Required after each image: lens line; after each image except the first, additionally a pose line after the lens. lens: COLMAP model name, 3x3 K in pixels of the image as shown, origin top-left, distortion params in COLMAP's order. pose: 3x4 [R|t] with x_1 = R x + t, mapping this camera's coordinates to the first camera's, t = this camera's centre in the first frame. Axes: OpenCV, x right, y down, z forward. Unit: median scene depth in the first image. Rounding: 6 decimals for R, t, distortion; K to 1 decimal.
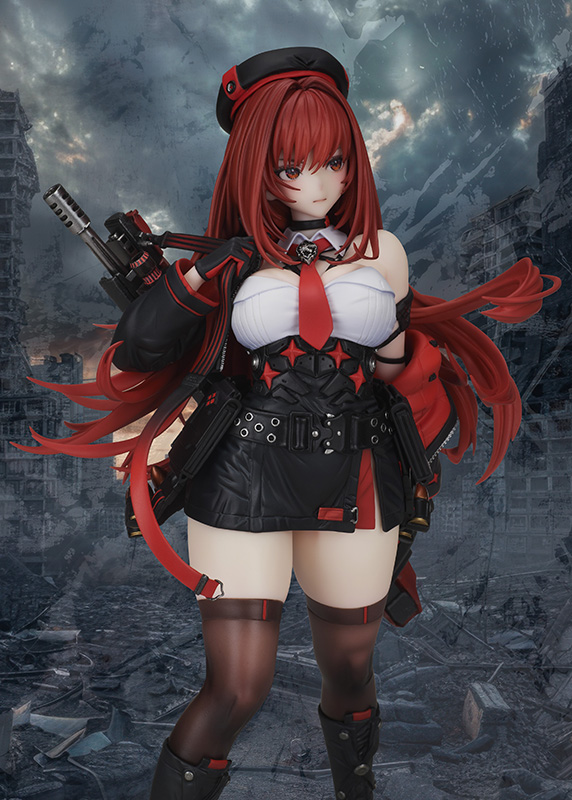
lens RADIAL K [[2331.4, 0, 287.0], [0, 2331.4, 401.5], [0, 0, 1]] dist [0.013436, -0.734576]
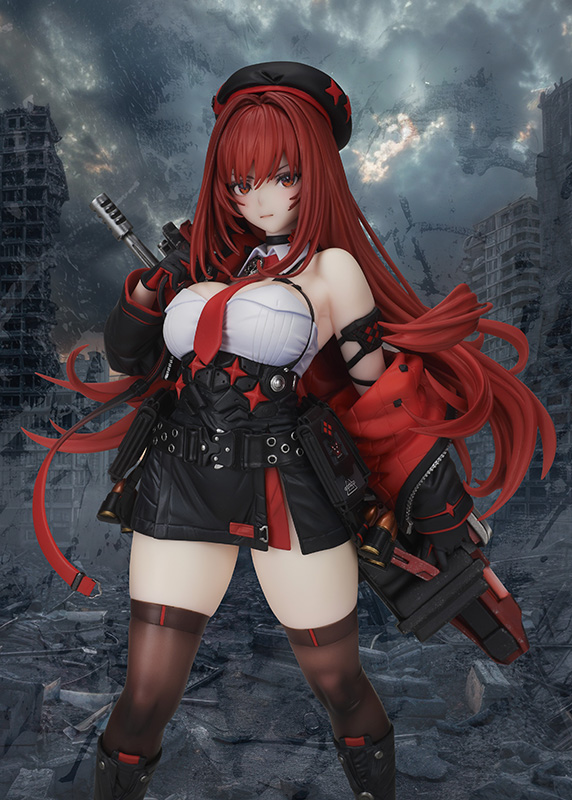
lens RADIAL K [[2331.4, 0, 287.0], [0, 2331.4, 401.5], [0, 0, 1]] dist [0.013436, -0.734576]
pose [[0.808553, 0.076678, -0.583406, 0.614322], [-0.073509, 0.996869, 0.029143, -0.037230], [0.583814, 0.019322, 0.811657, 0.198930]]
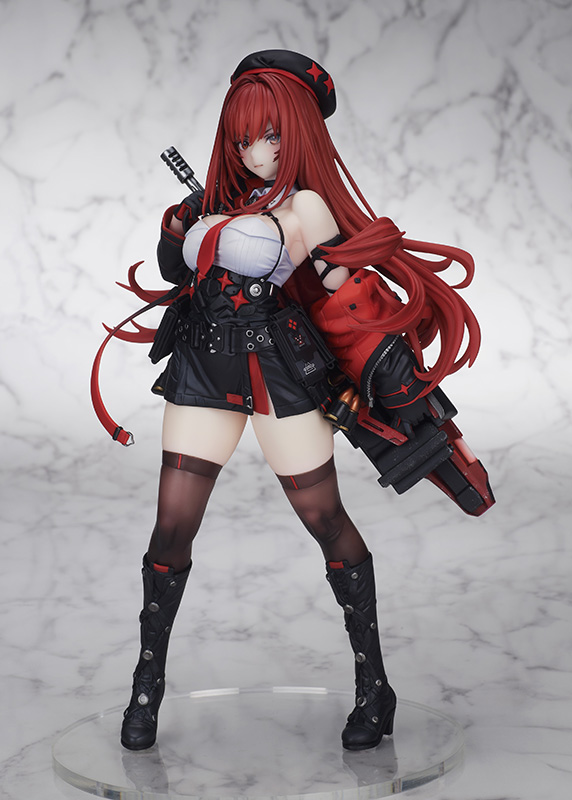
lens RADIAL K [[2552.7, 0, 286.6], [0, 2552.7, 399.7], [0, 0, 1]] dist [-0.067099, -1.204406]
pose [[0.654566, 0.106370, -0.748484, 1.143609], [-0.082591, 0.994188, 0.069059, -0.055782], [0.751480, 0.016614, 0.659547, 0.049853]]
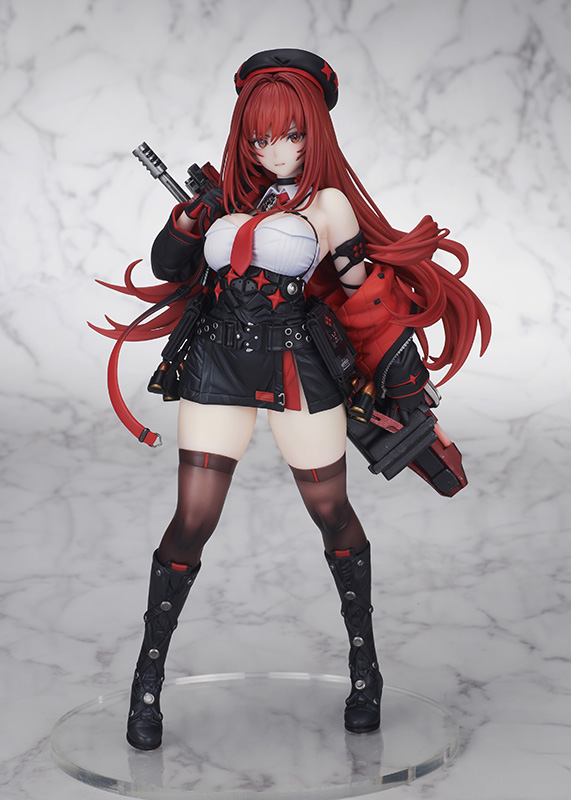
lens RADIAL K [[2552.7, 0, 286.1], [0, 2552.7, 399.7], [0, 0, 1]] dist [-0.067099, -1.204406]
pose [[0.850704, 0.094131, -0.517148, 0.800060], [-0.065445, 0.995147, 0.073480, -0.060055], [0.521555, -0.028665, 0.852736, -0.262735]]
